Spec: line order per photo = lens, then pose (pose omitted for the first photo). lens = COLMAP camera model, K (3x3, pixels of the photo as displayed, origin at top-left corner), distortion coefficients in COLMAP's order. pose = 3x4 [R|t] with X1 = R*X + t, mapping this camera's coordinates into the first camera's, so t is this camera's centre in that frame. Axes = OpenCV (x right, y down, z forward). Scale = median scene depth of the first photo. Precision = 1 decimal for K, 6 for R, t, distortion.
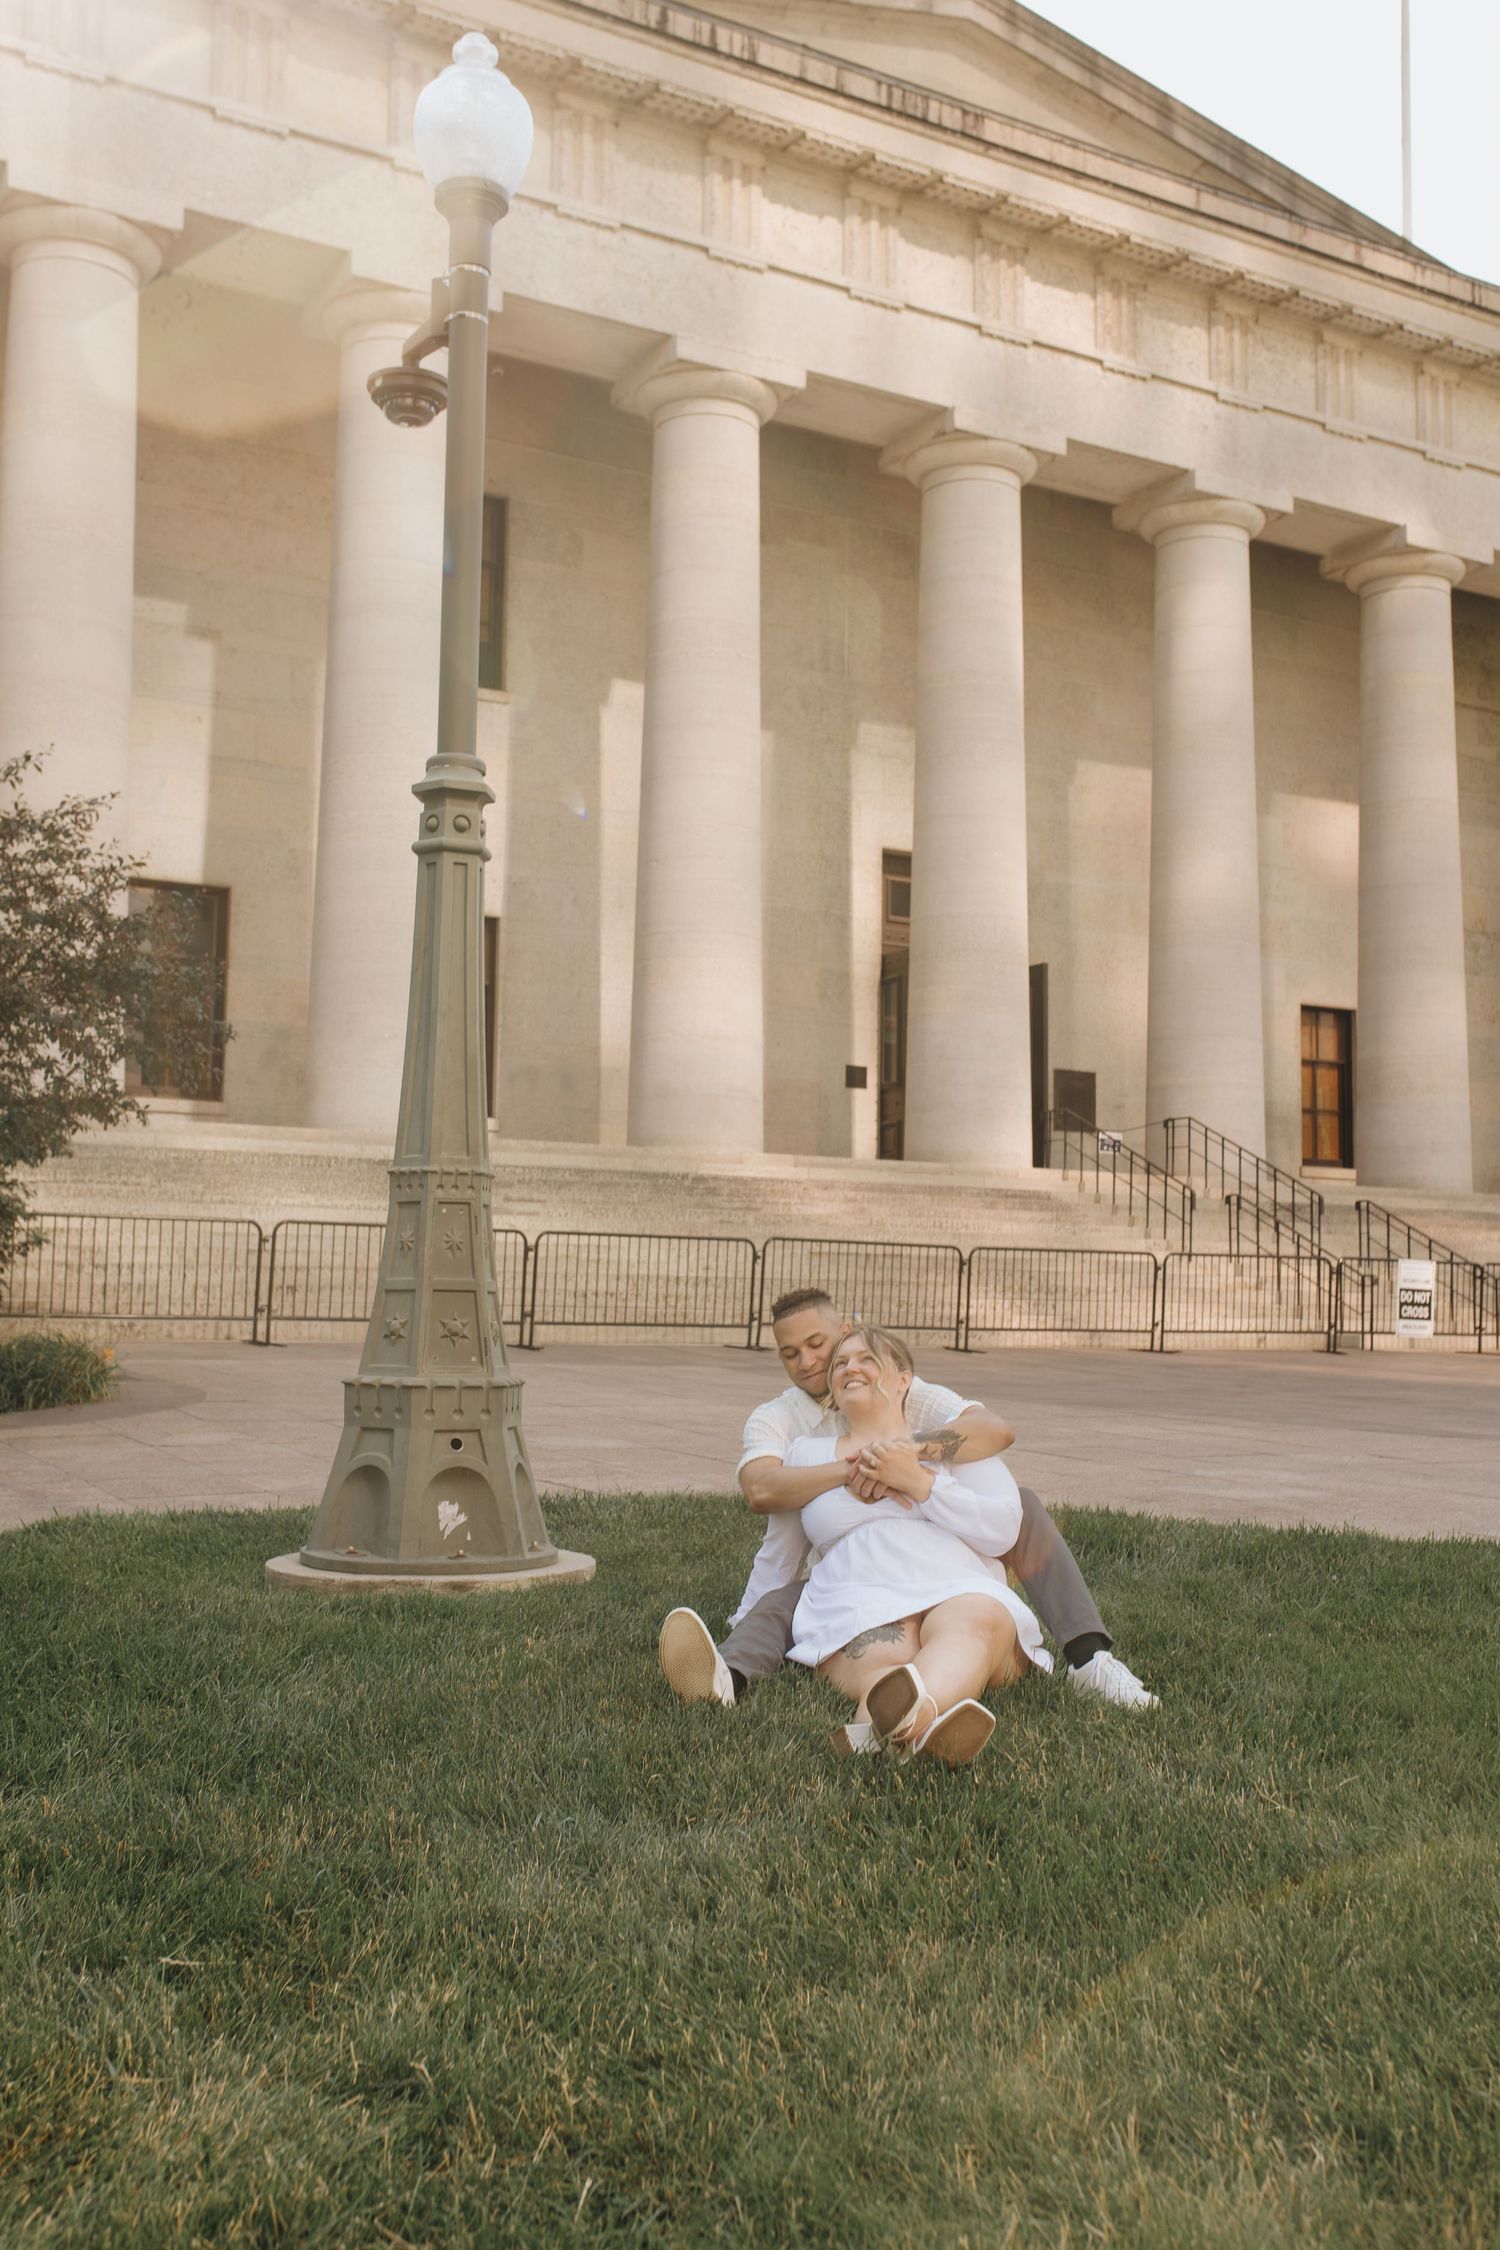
lens RADIAL K [[2174.2, 0, 752.5], [0, 2174.2, 1130.7], [0, 0, 1]] dist [-0.007141, 0.014444]
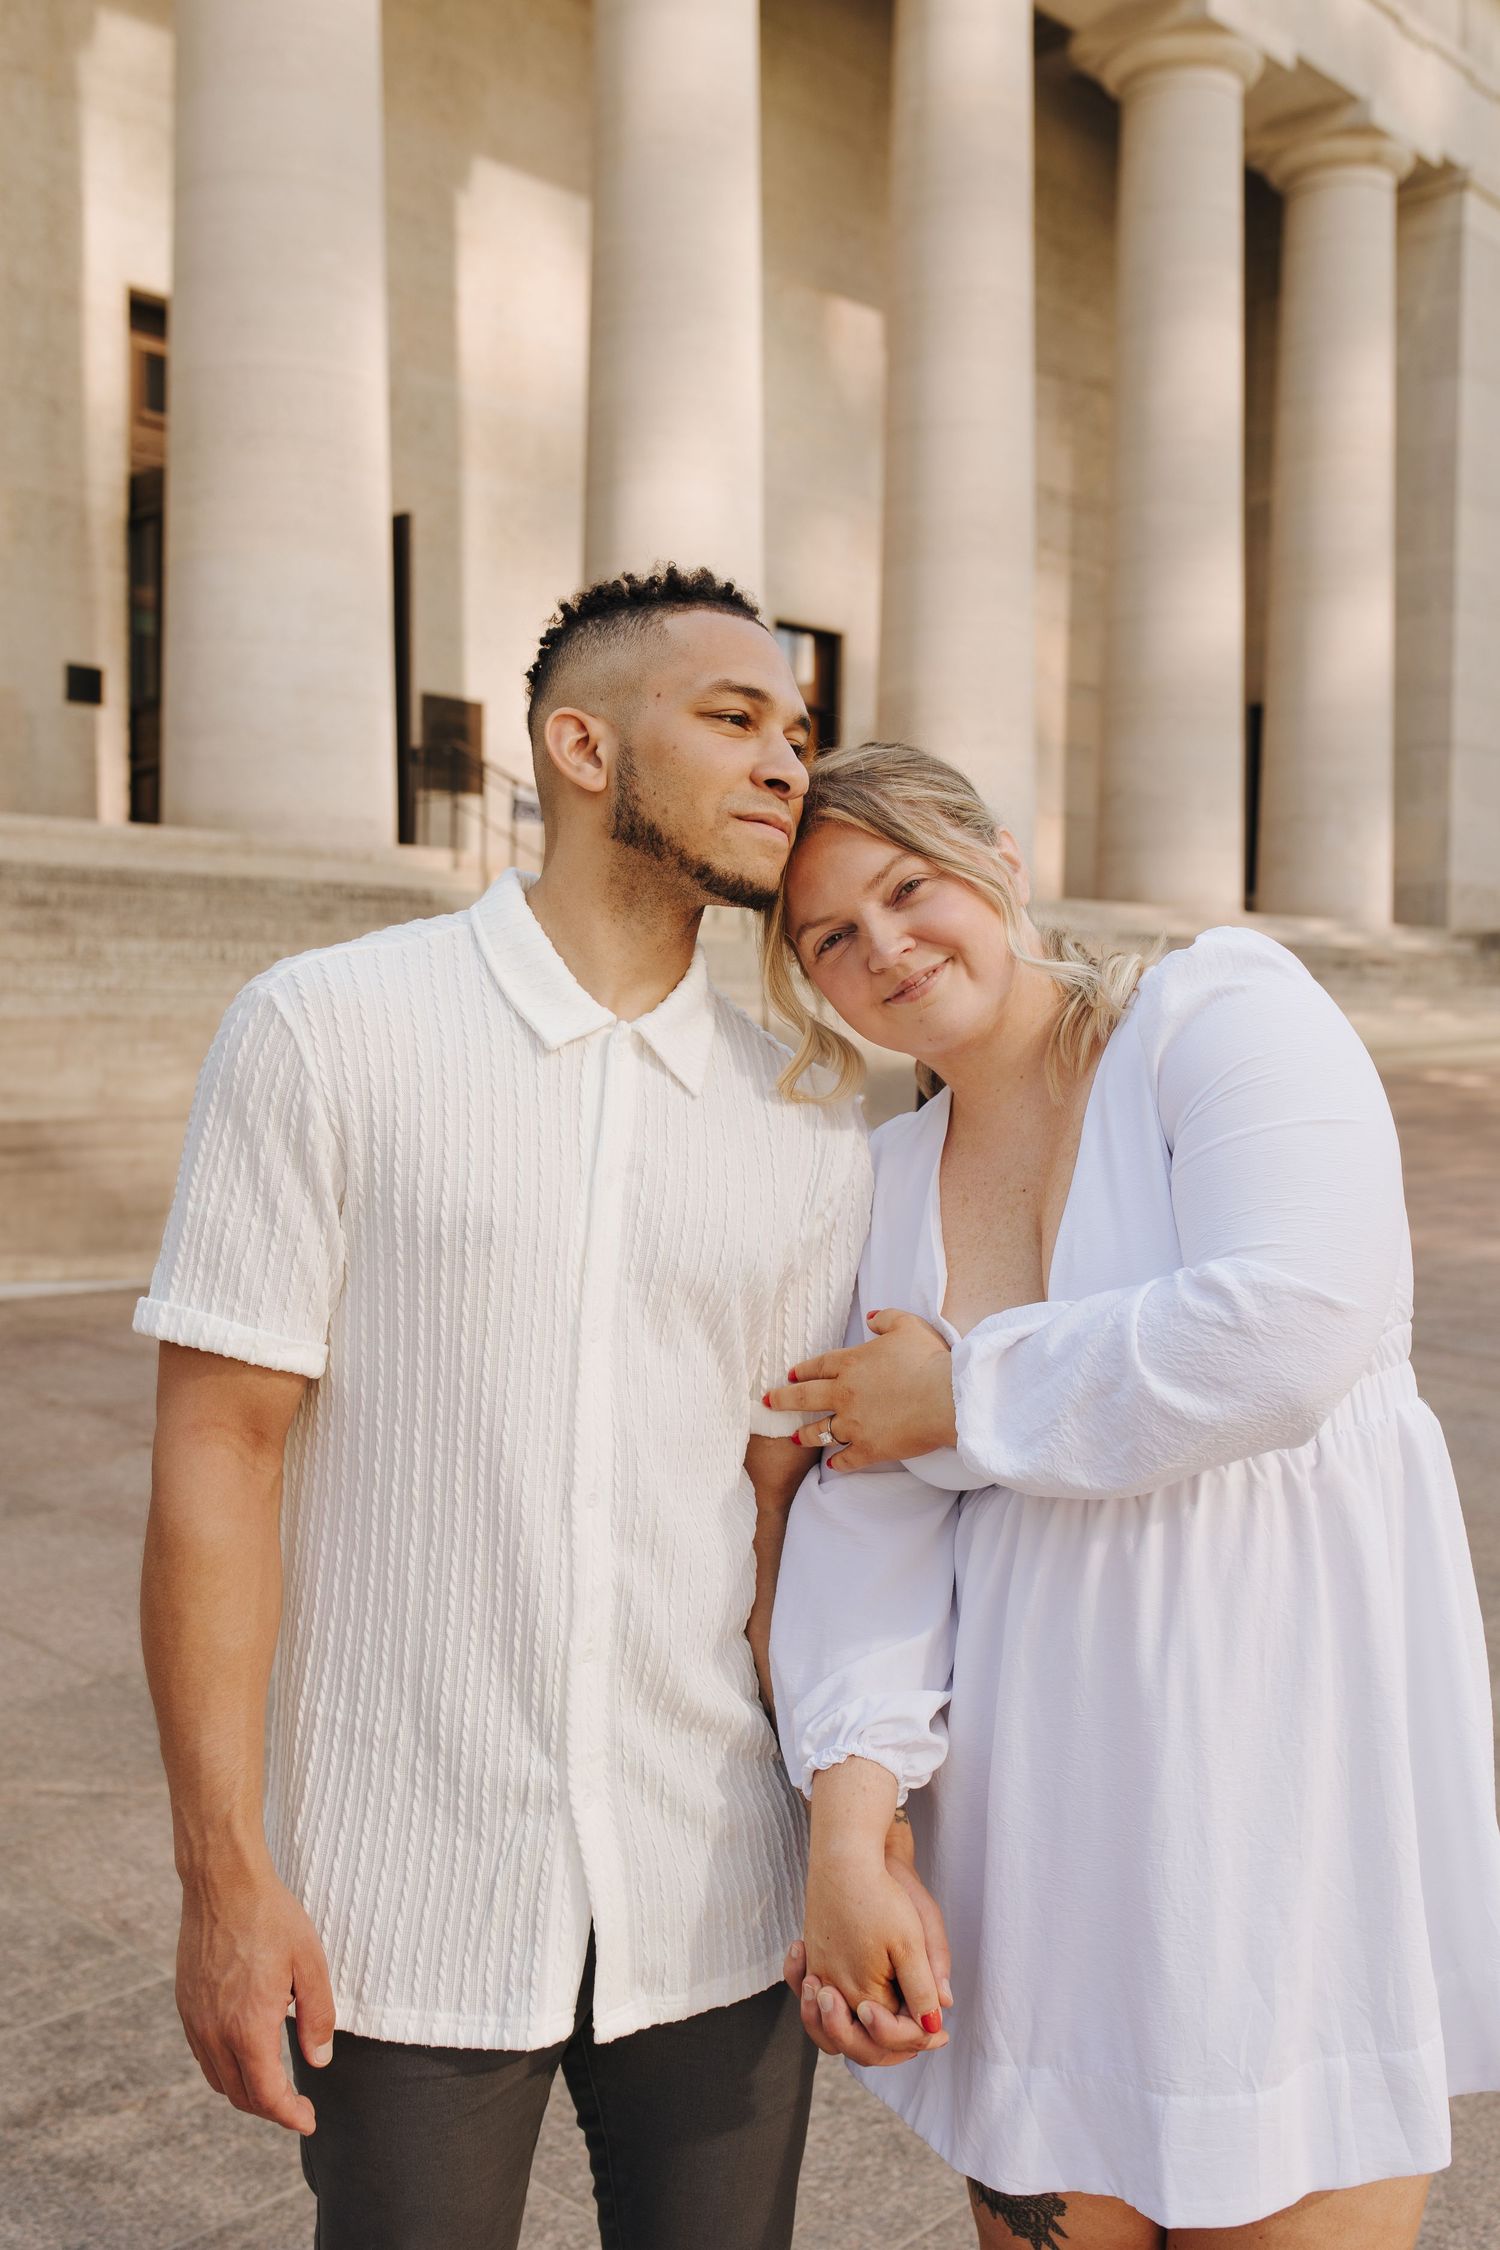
lens RADIAL K [[2174.2, 0, 752.5], [0, 2174.2, 1130.7], [0, 0, 1]] dist [-0.007141, 0.014444]
pose [[0.954291, -0.023092, 0.297985, 0.047707], [-0.018841, 0.990380, 0.137085, 0.011485], [-0.298284, -0.136433, 0.944676, 0.435872]]
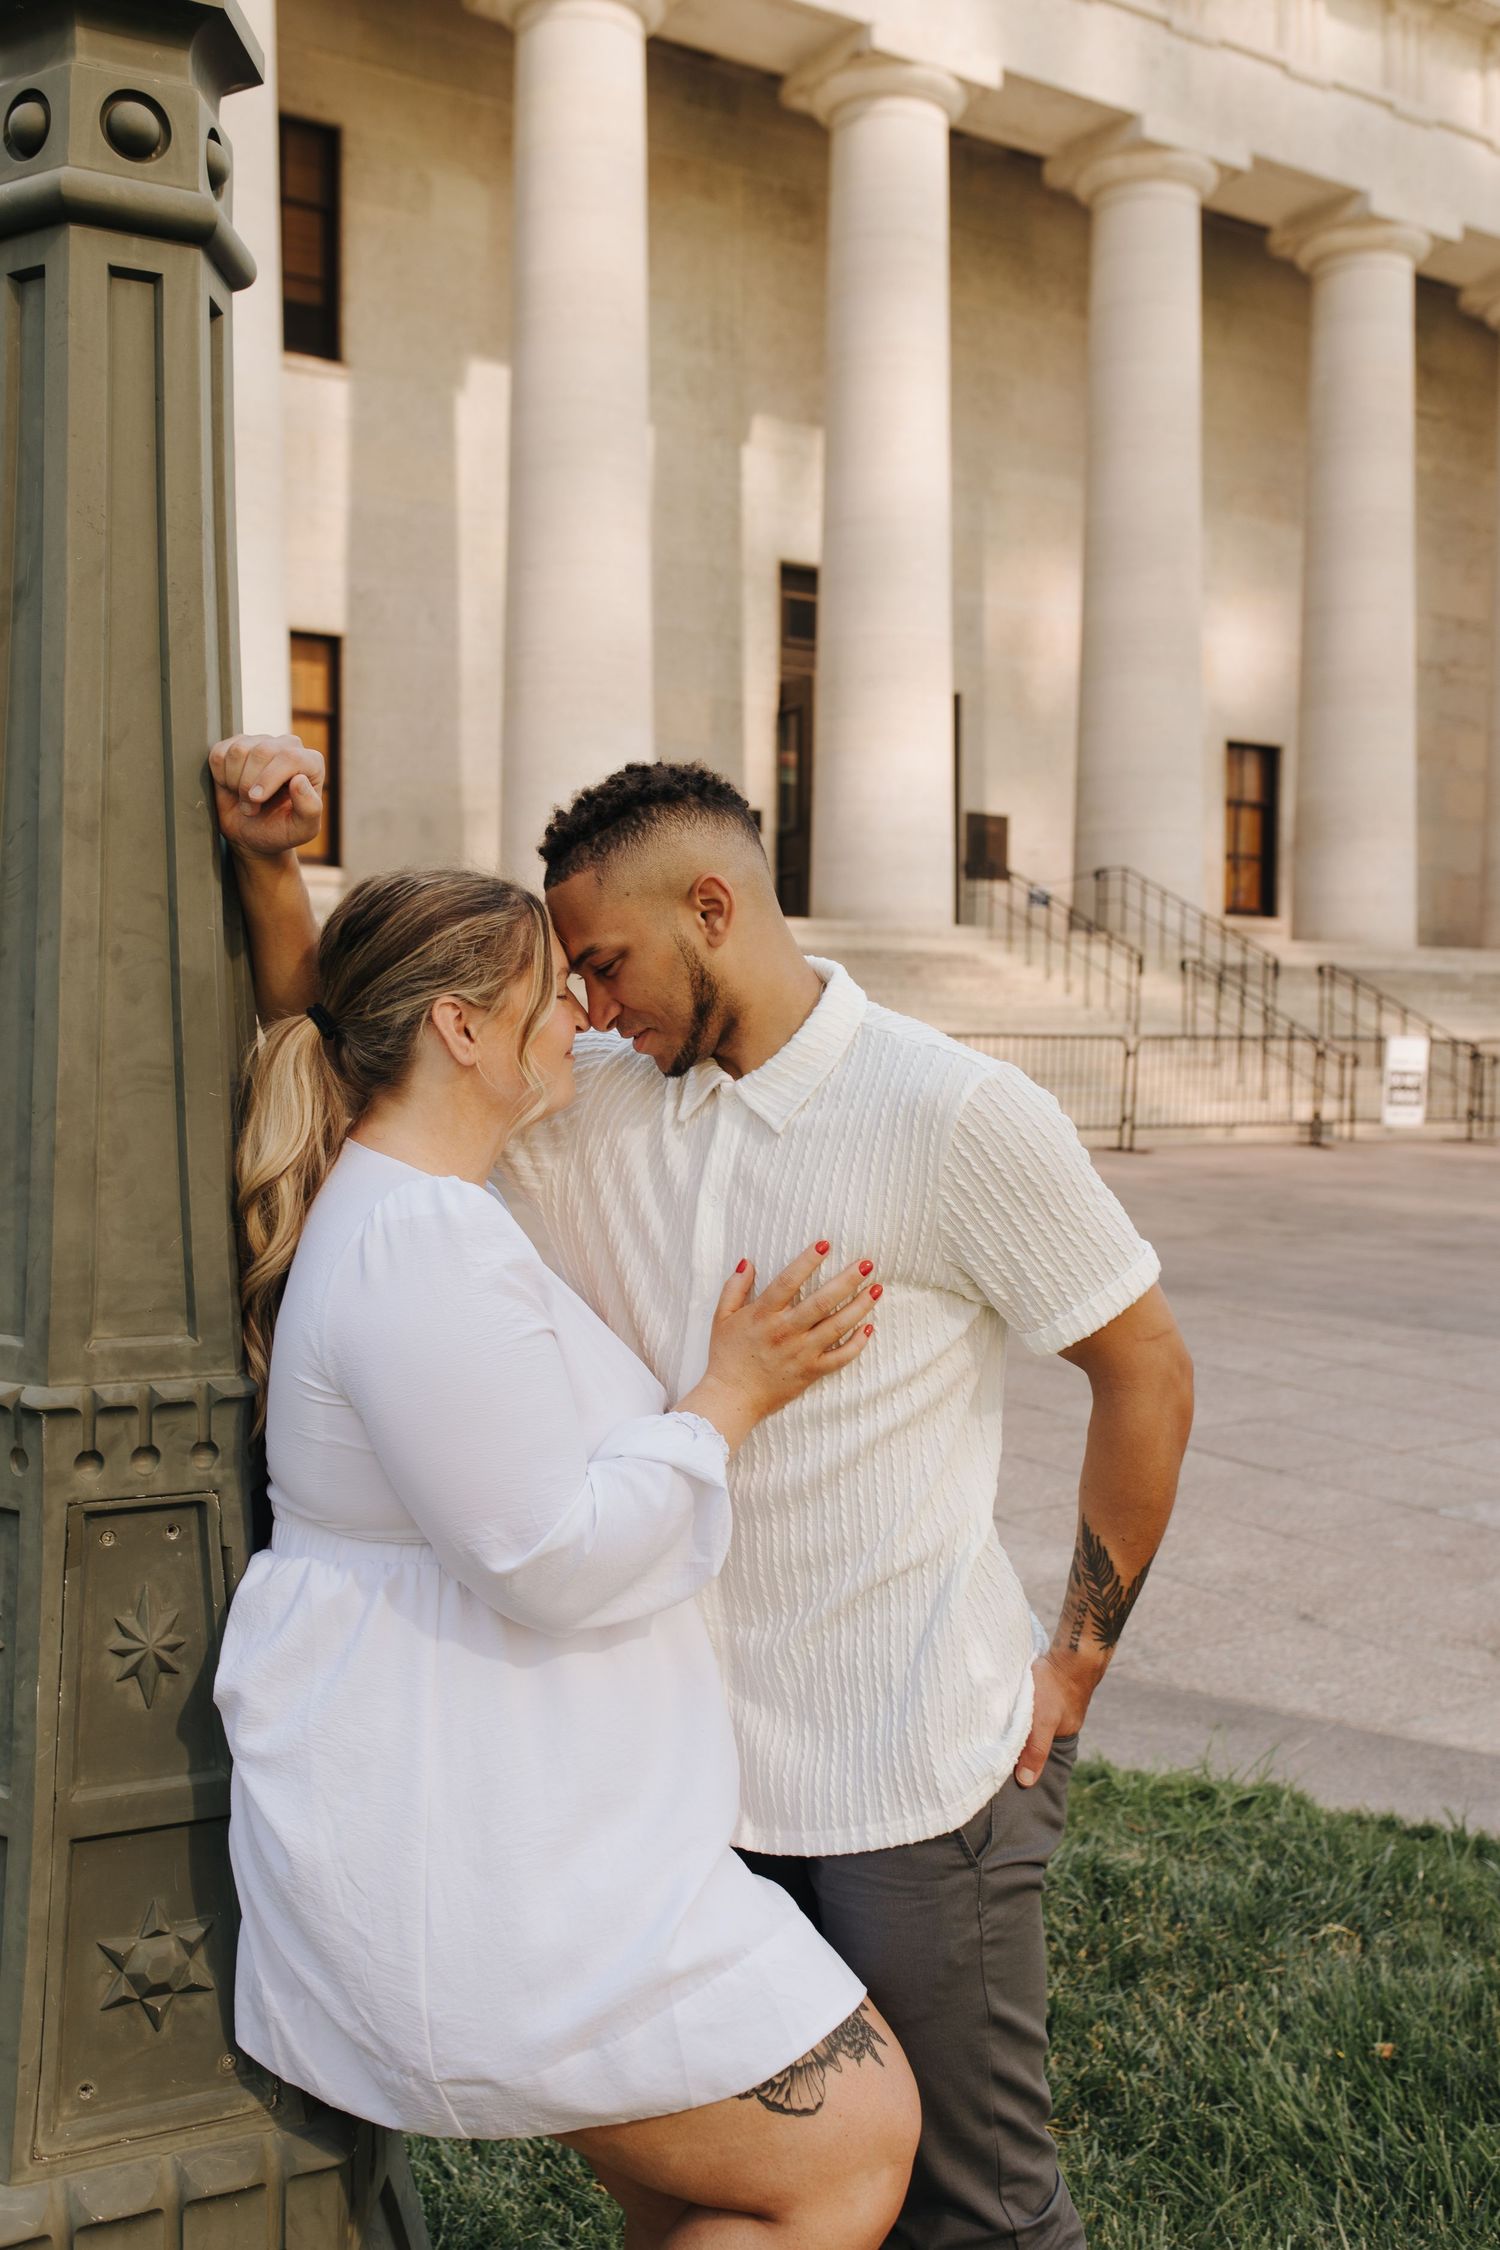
lens RADIAL K [[2119.4, 0, 761.2], [0, 2119.4, 1129.0], [0, 0, 1]] dist [0.000939, 0.001375]
pose [[0.997335, -0.009457, 0.072345, -0.014378], [0.000328, 0.992134, 0.125177, -0.009275], [-0.072960, -0.124820, 0.989493, 0.135941]]
